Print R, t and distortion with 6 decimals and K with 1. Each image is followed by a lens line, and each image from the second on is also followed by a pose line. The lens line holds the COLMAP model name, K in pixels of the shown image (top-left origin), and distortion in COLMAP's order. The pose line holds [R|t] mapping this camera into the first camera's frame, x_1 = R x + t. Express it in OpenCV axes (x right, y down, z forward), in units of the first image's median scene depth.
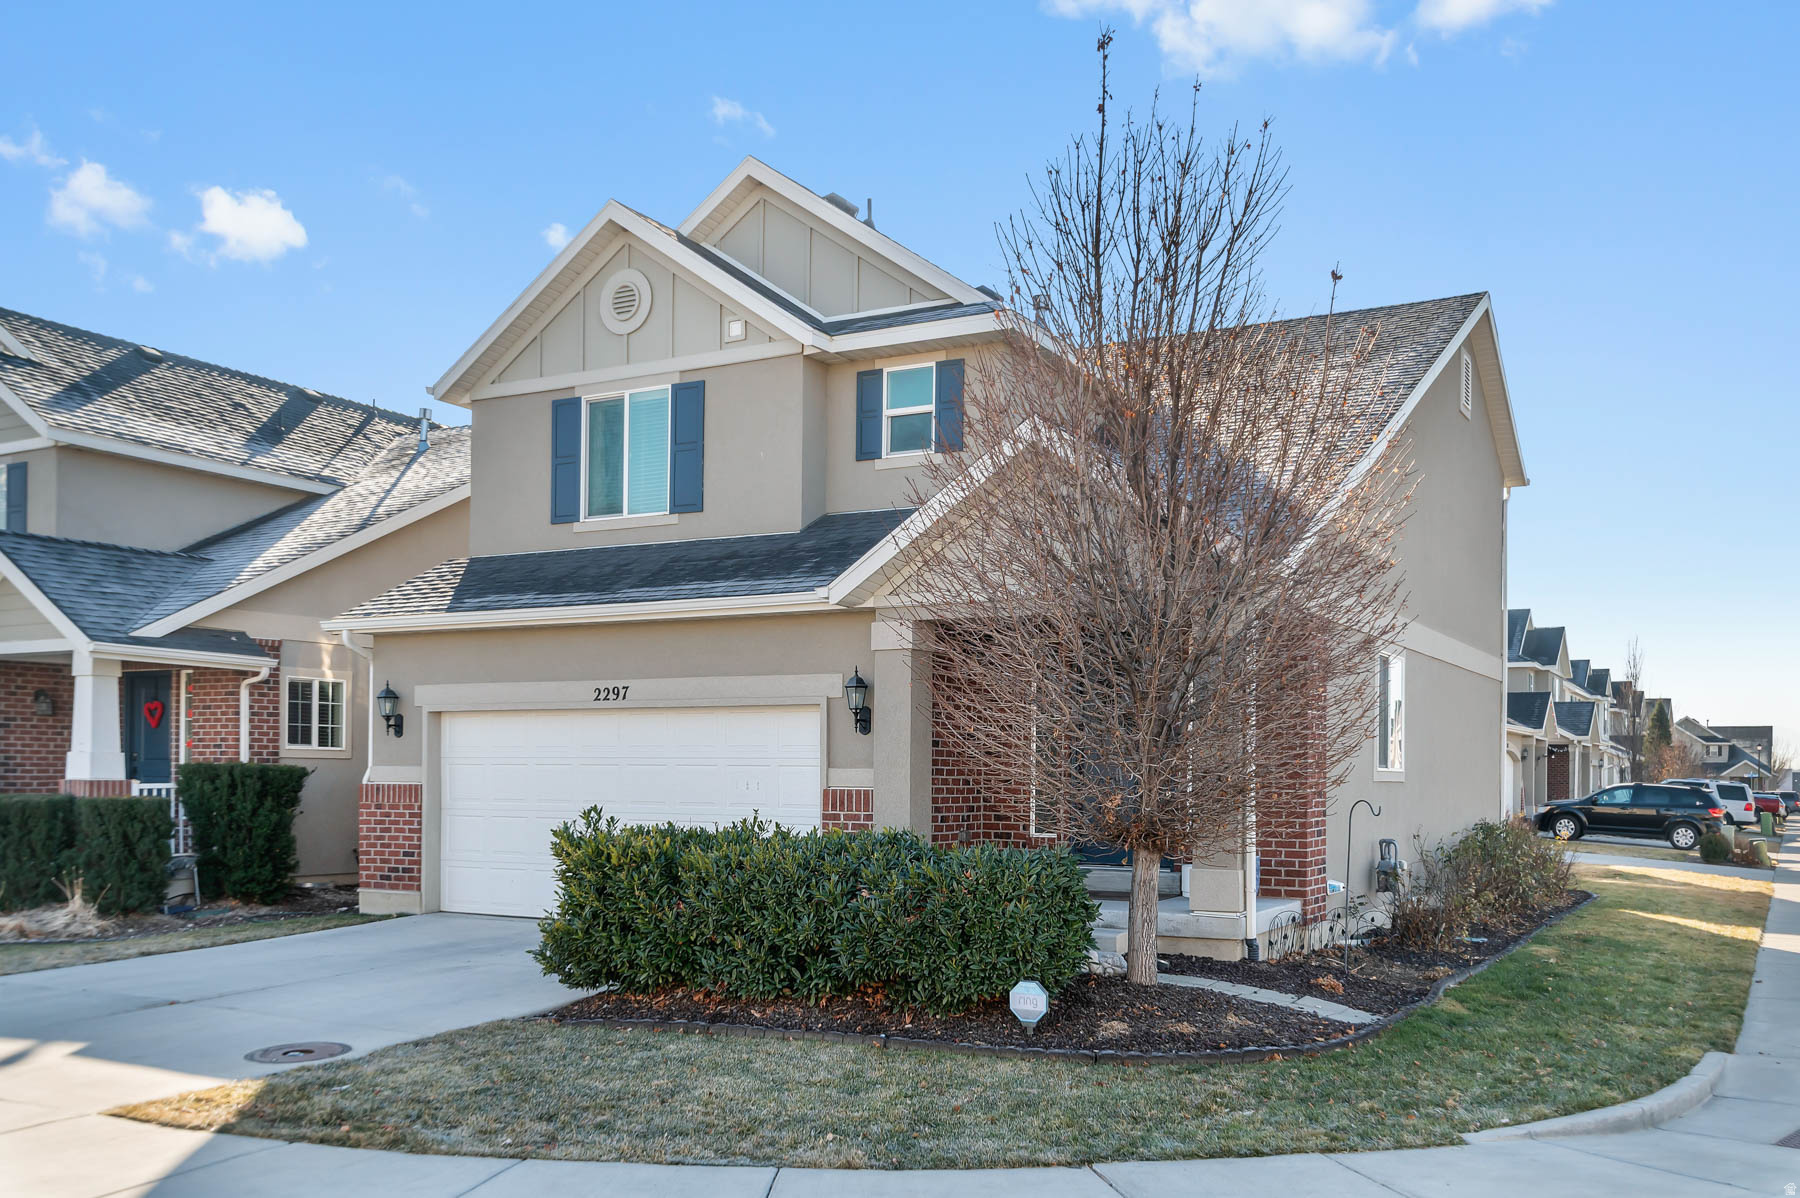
lens RADIAL K [[1543.1, 0, 908.1], [0, 1543.1, 764.6], [0, 0, 1]] dist [0.016830, 0.002294]
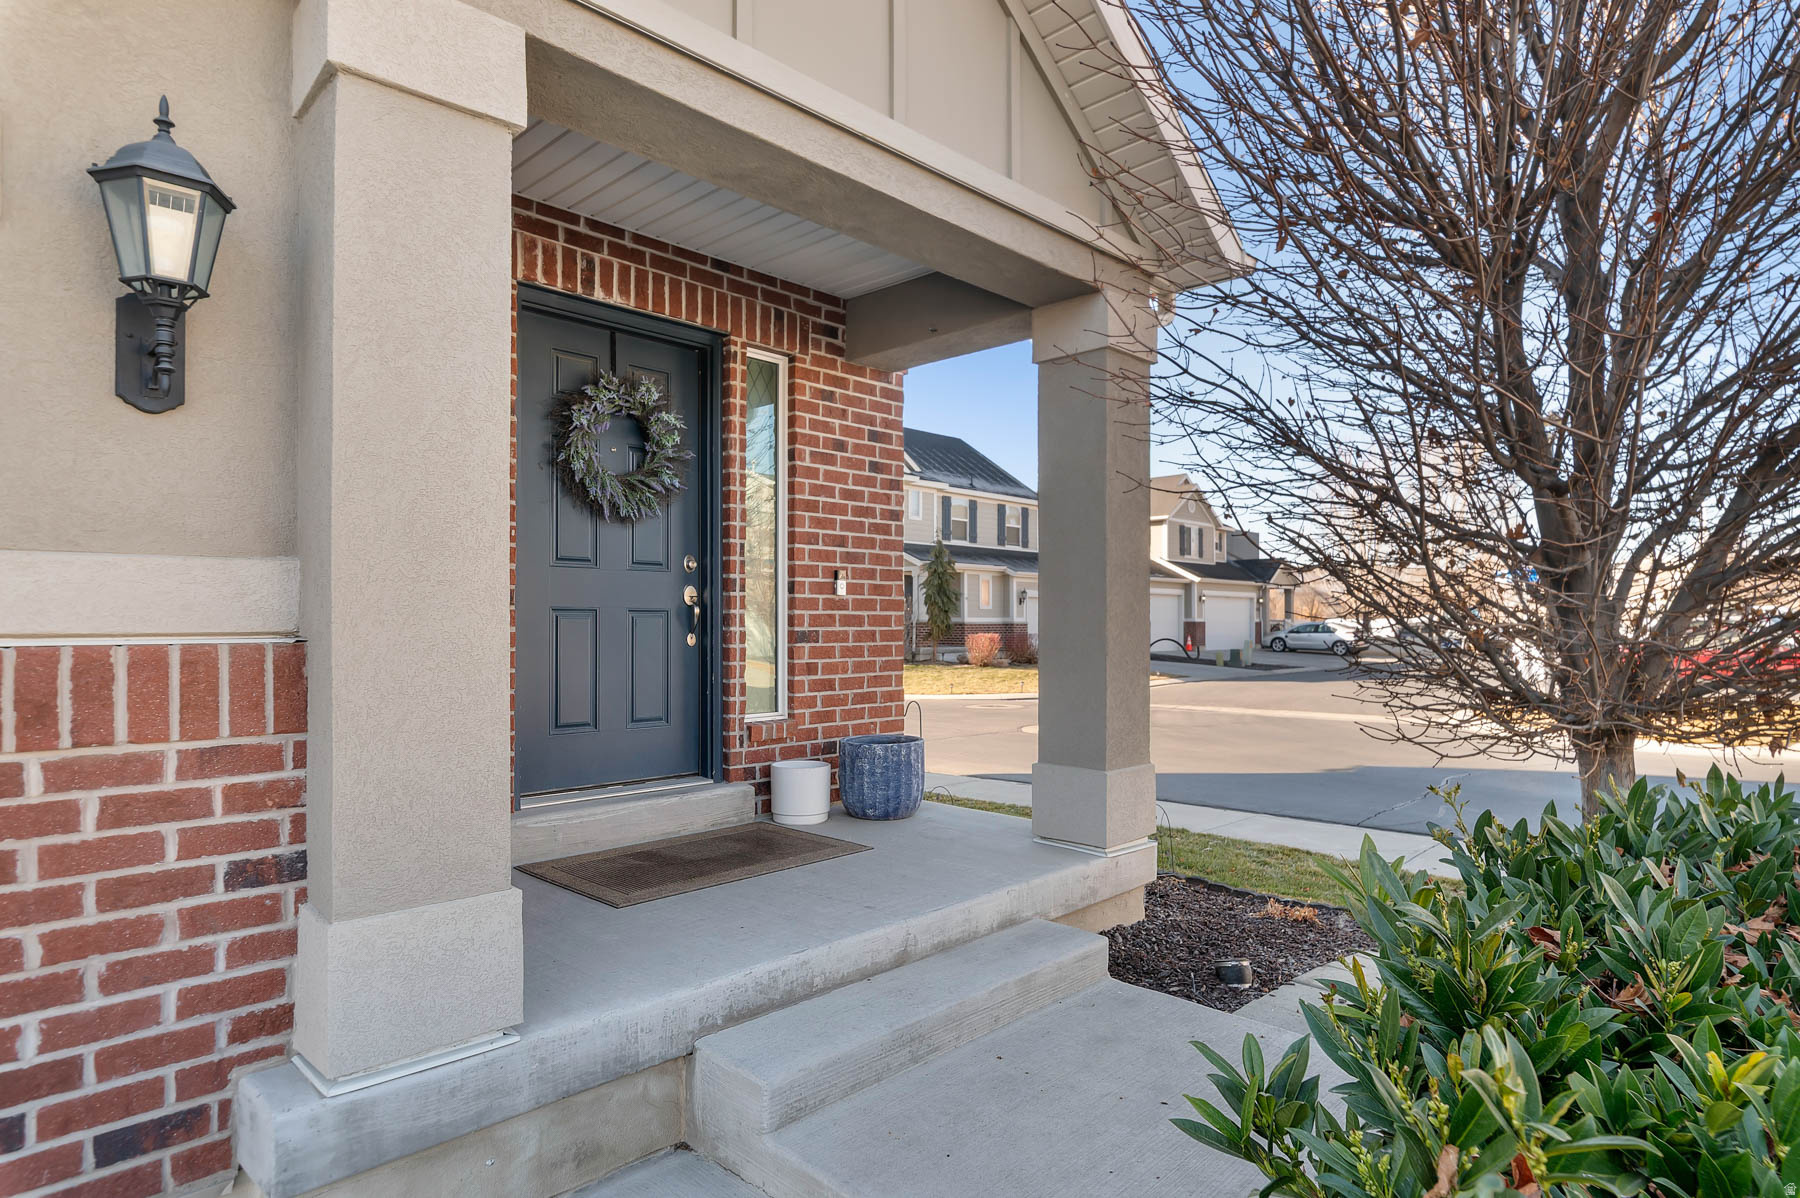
lens RADIAL K [[991.8, 0, 902.8], [0, 991.8, 623.5], [0, 0, 1]] dist [-0.000298, 0.000032]
pose [[0.268794, -0.005916, 0.963180, -0.119188], [-0.002574, 0.999973, 0.006860, 0.009523], [-0.963194, -0.004323, 0.268771, 0.709626]]
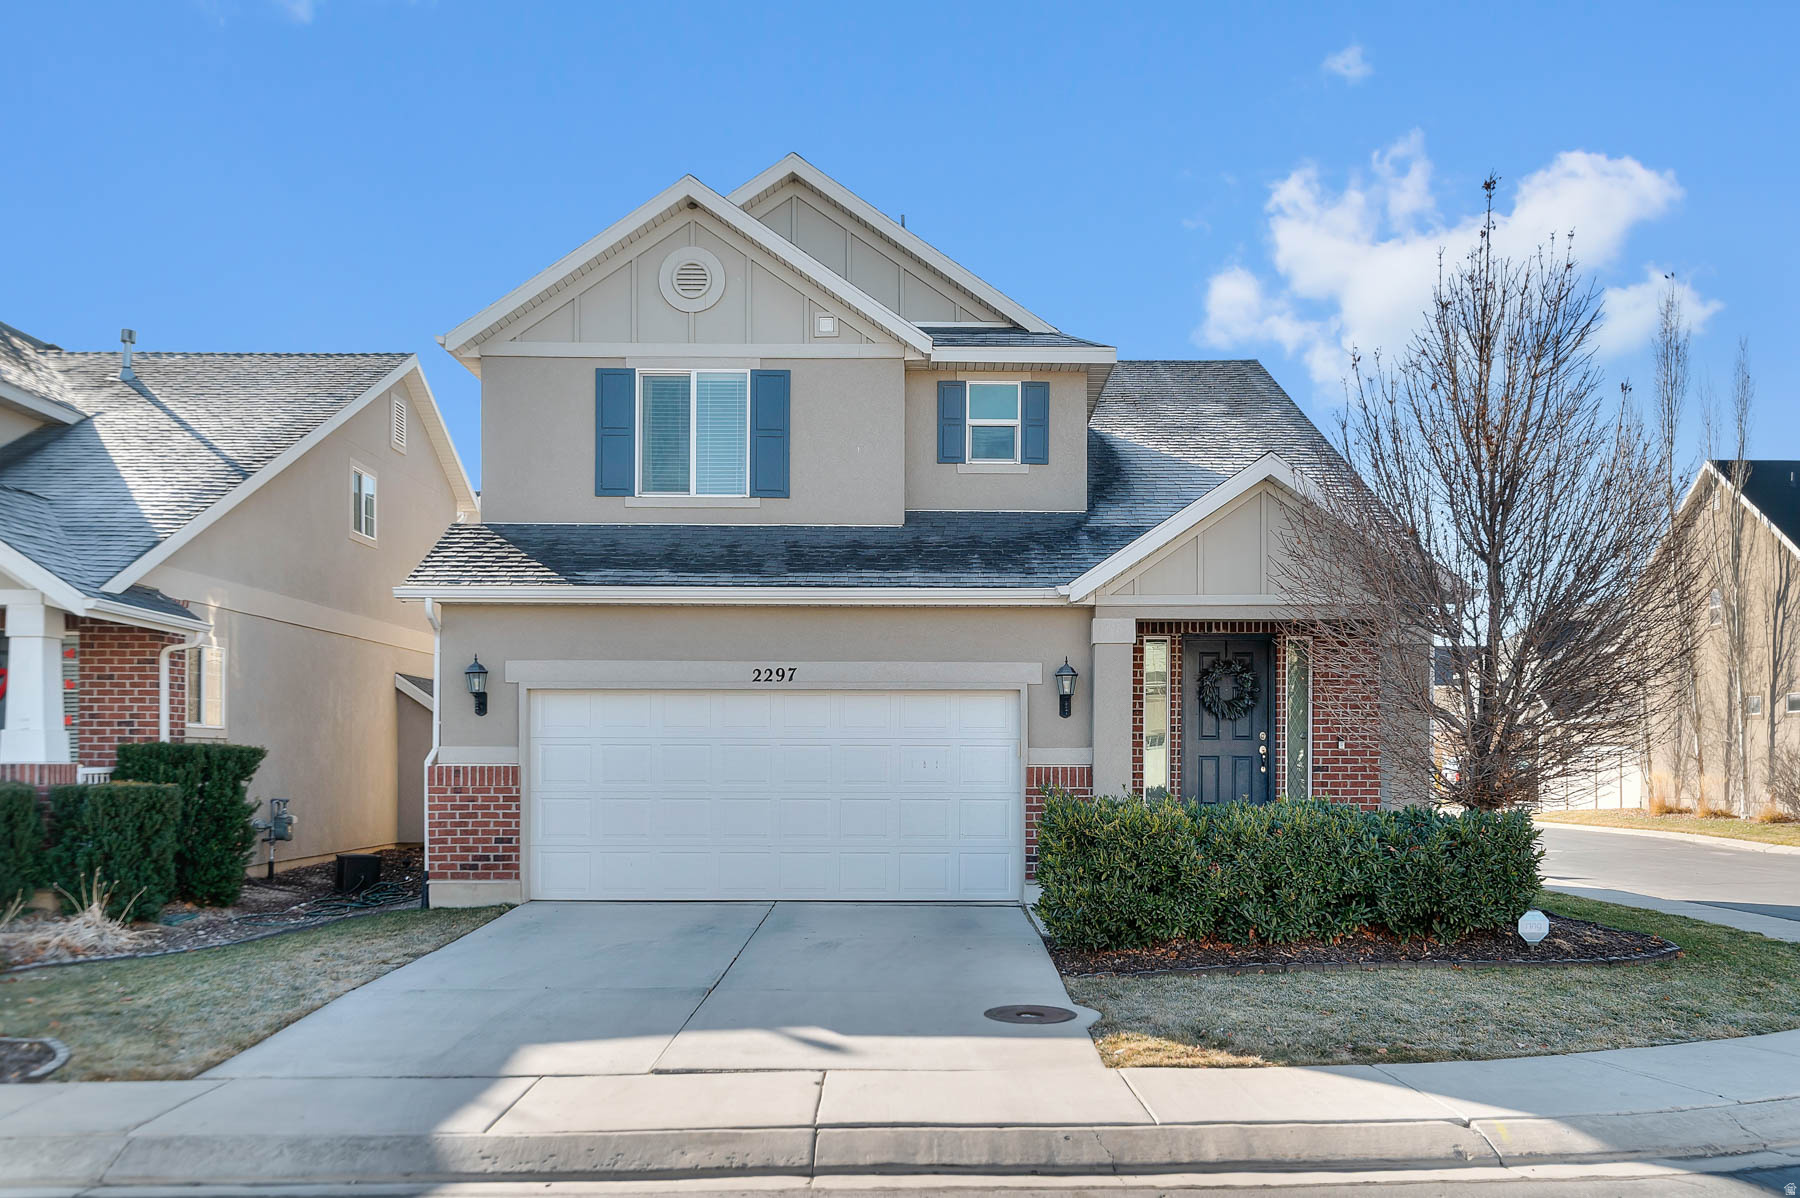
lens RADIAL K [[1551.0, 0, 895.9], [0, 1551.0, 752.2], [0, 0, 1]] dist [-0.001687, 0.003150]
pose [[0.876735, -0.002633, 0.480966, -0.564325], [0.000508, 0.999990, 0.004549, 0.000175], [-0.480973, -0.003744, 0.876728, 0.062633]]
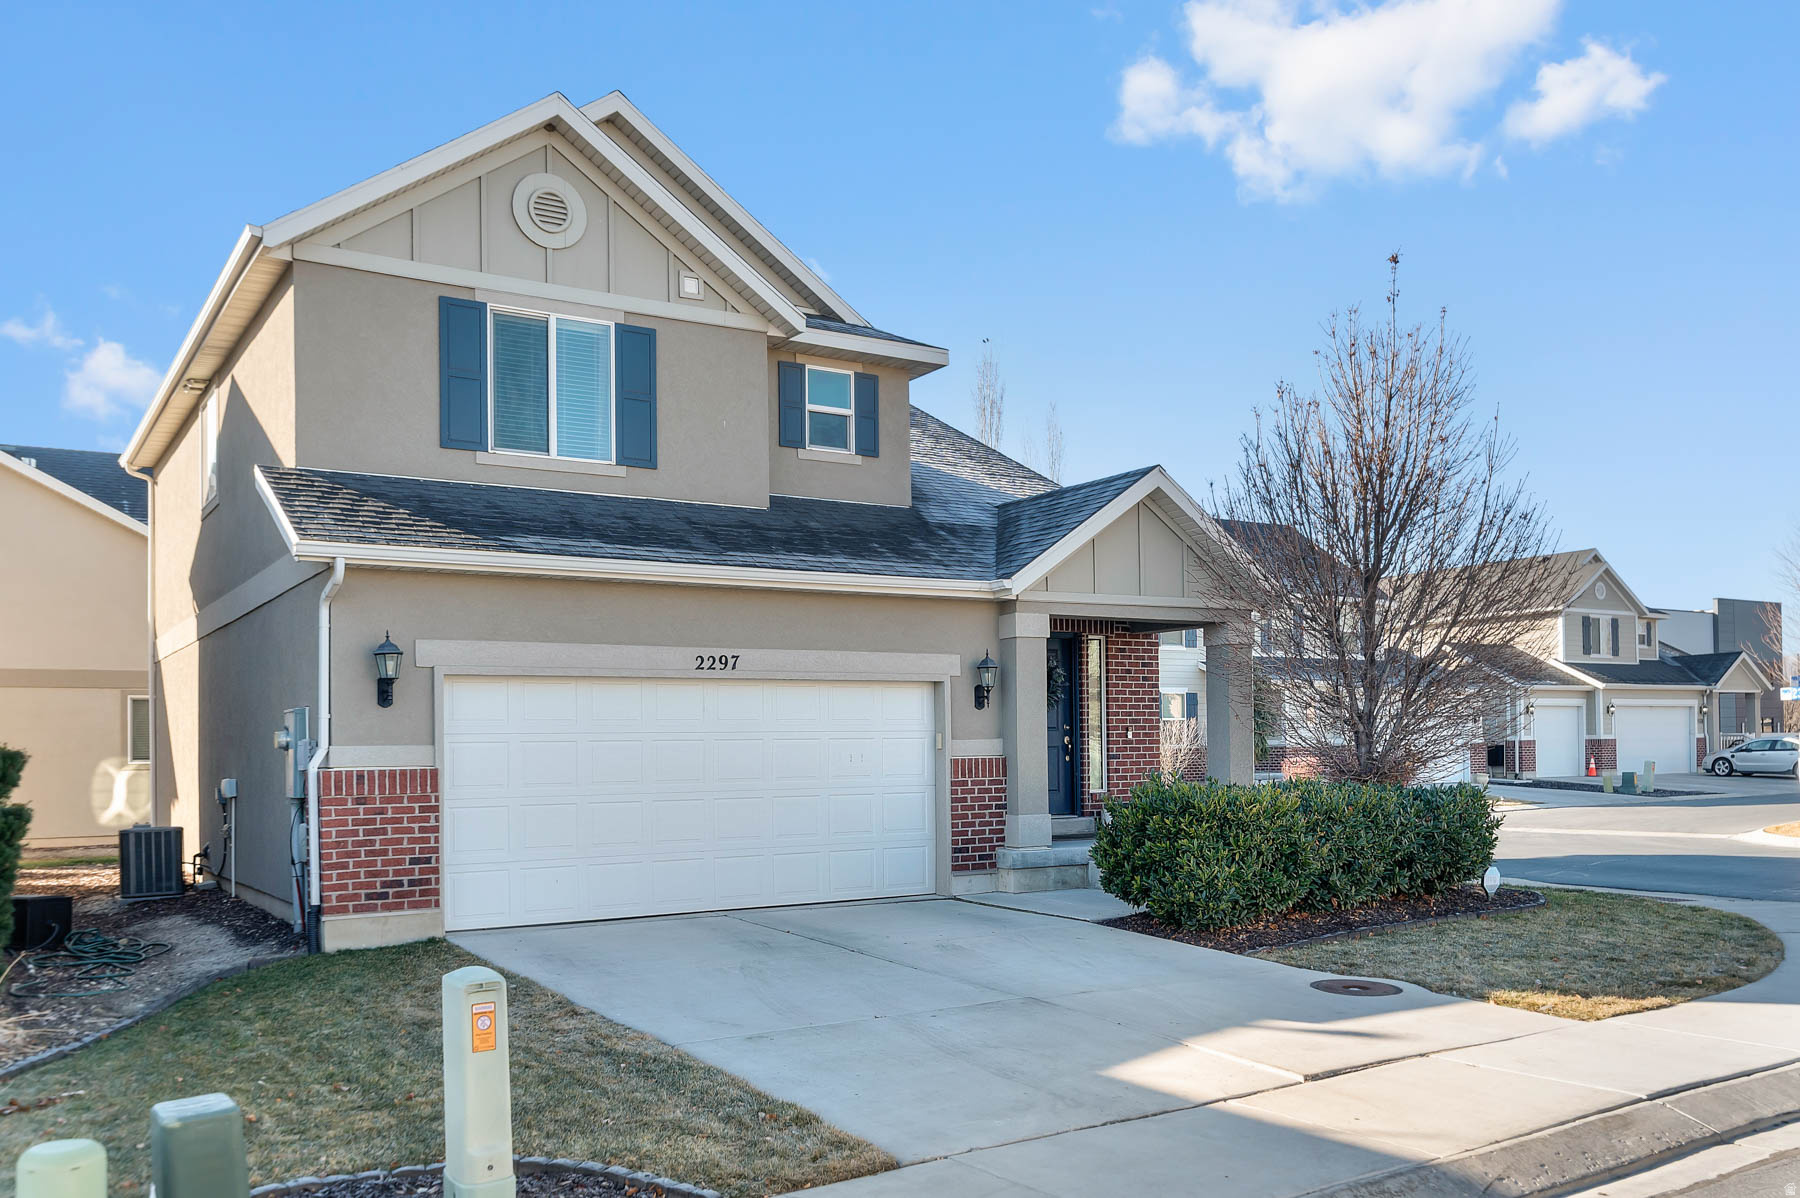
lens RADIAL K [[1503.1, 0, 904.1], [0, 1503.1, 729.3], [0, 0, 1]] dist [0.000115, -0.000110]
pose [[0.479664, -0.000639, 0.877452, -0.854909], [0.013824, 0.999881, -0.006829, 0.001486], [-0.877343, 0.015405, 0.479616, 0.434166]]
